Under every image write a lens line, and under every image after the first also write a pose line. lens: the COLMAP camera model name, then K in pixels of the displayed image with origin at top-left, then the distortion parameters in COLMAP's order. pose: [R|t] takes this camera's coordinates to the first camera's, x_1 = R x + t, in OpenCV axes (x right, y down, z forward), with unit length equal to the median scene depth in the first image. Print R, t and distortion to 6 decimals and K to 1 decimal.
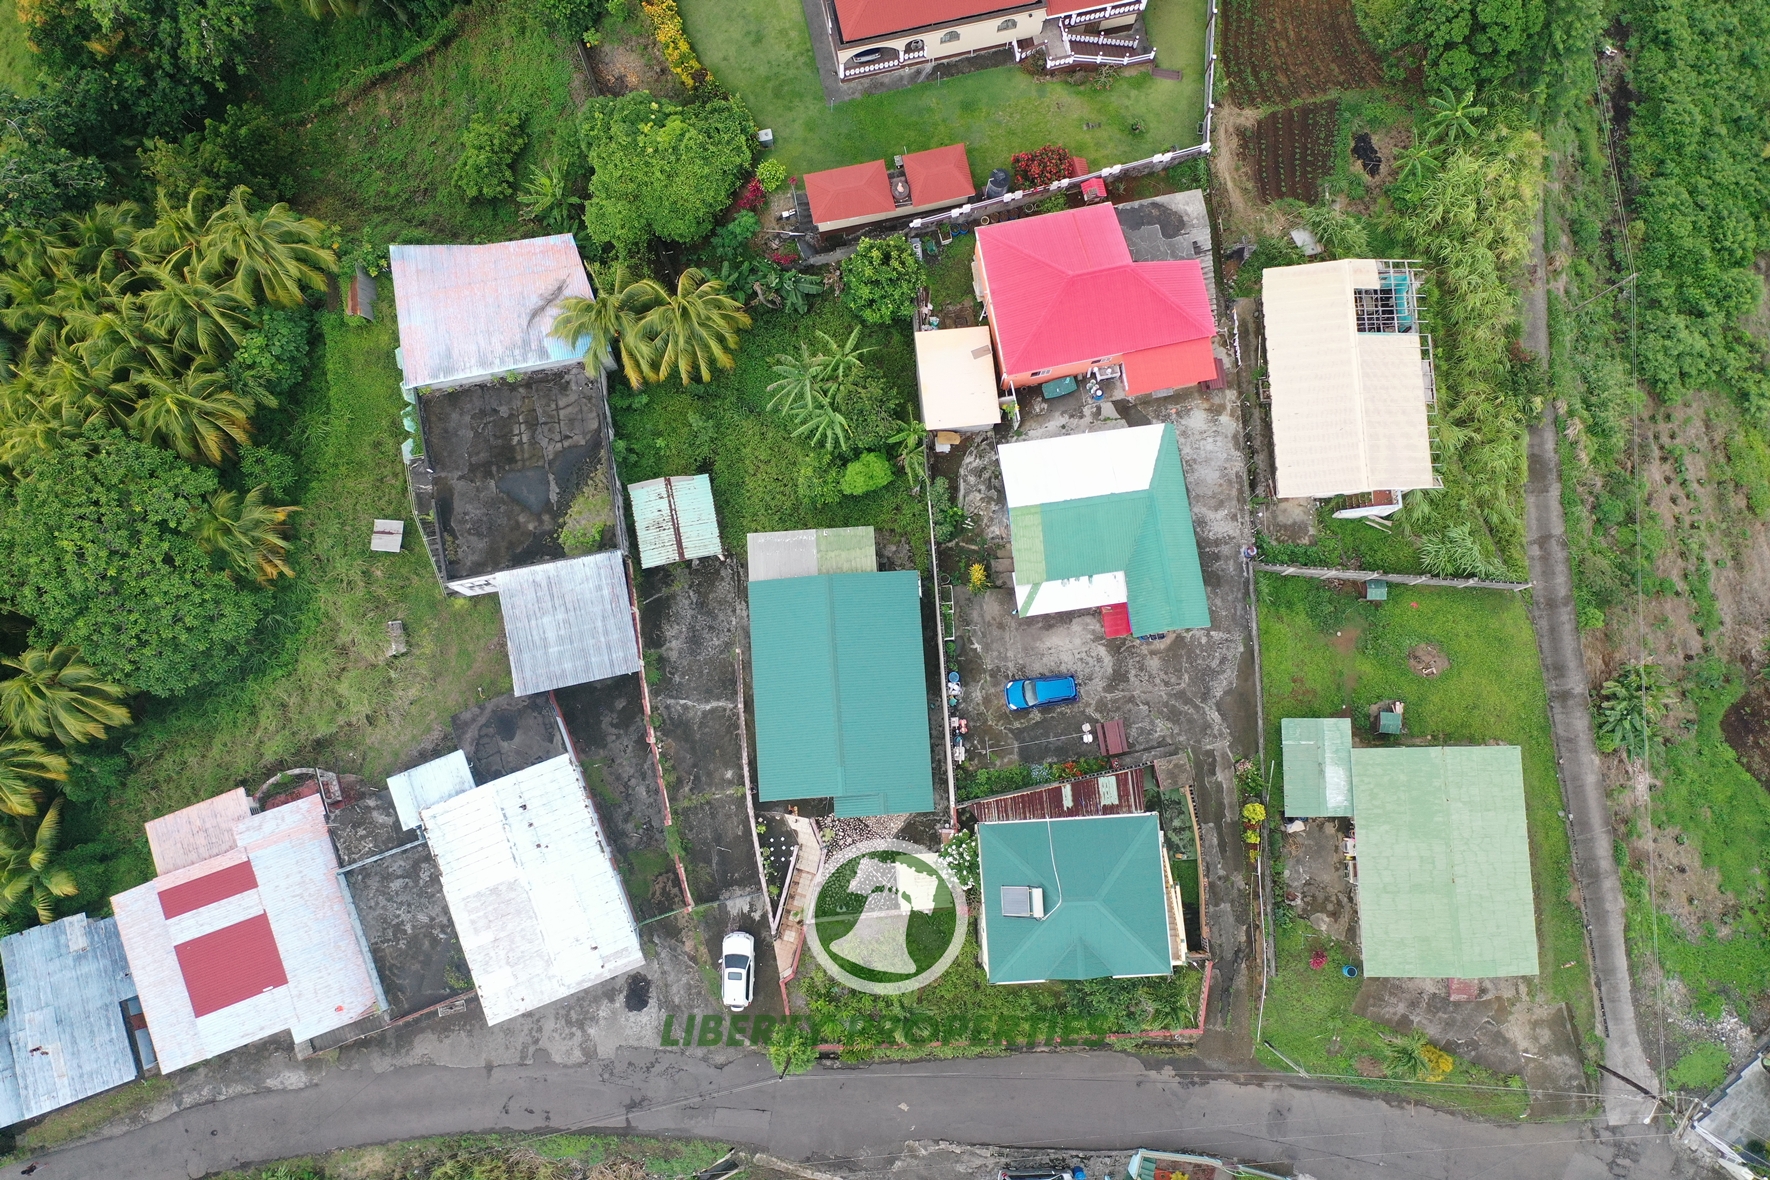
lens RADIAL K [[1409.3, 0, 882.3], [0, 1409.3, 592.8], [0, 0, 1]] dist [-0.002223, 0.002581]
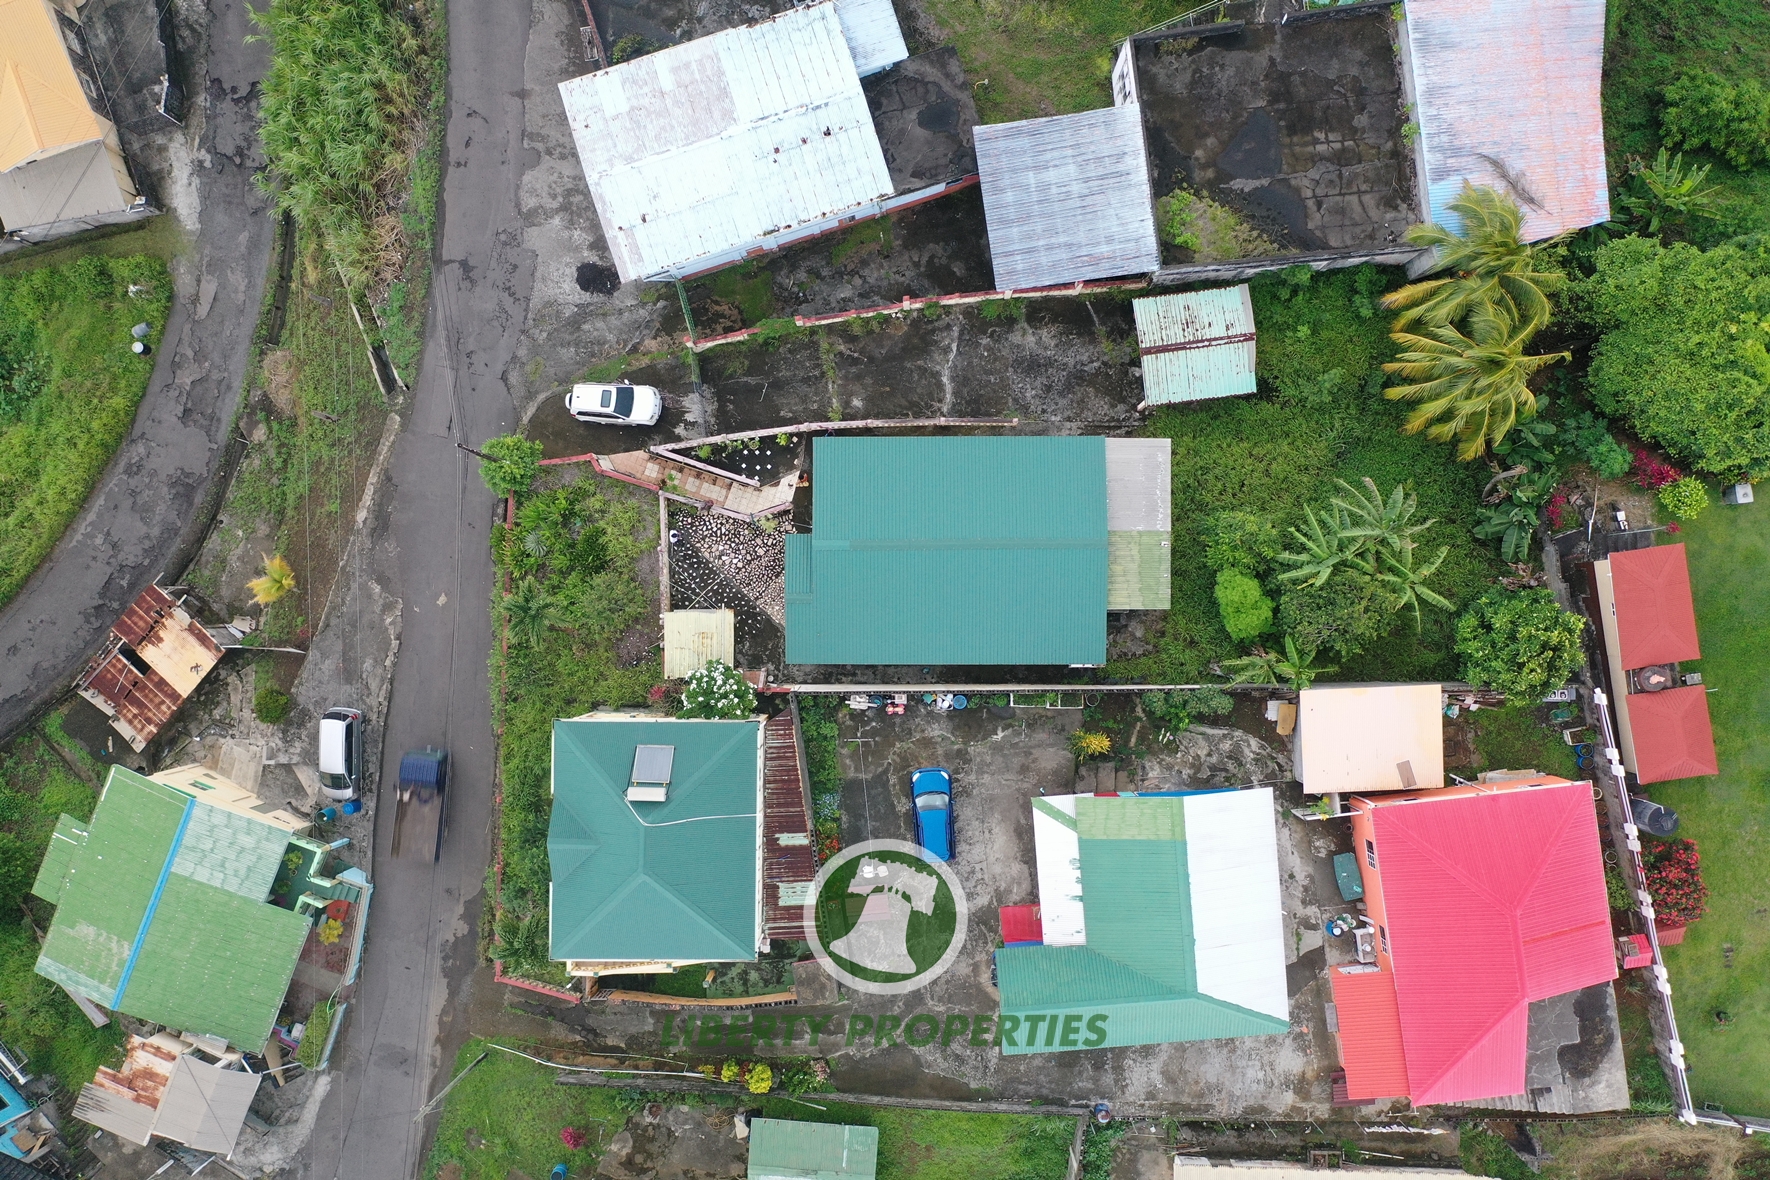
lens RADIAL K [[1409.3, 0, 880.5], [0, 1409.3, 589.4], [0, 0, 1]] dist [-0.002223, 0.002581]
pose [[-0.065567, 0.997818, -0.007785, -0.001031], [-0.984773, -0.063447, 0.161851, -0.016268], [0.161004, 0.018278, 0.986784, 0.239442]]
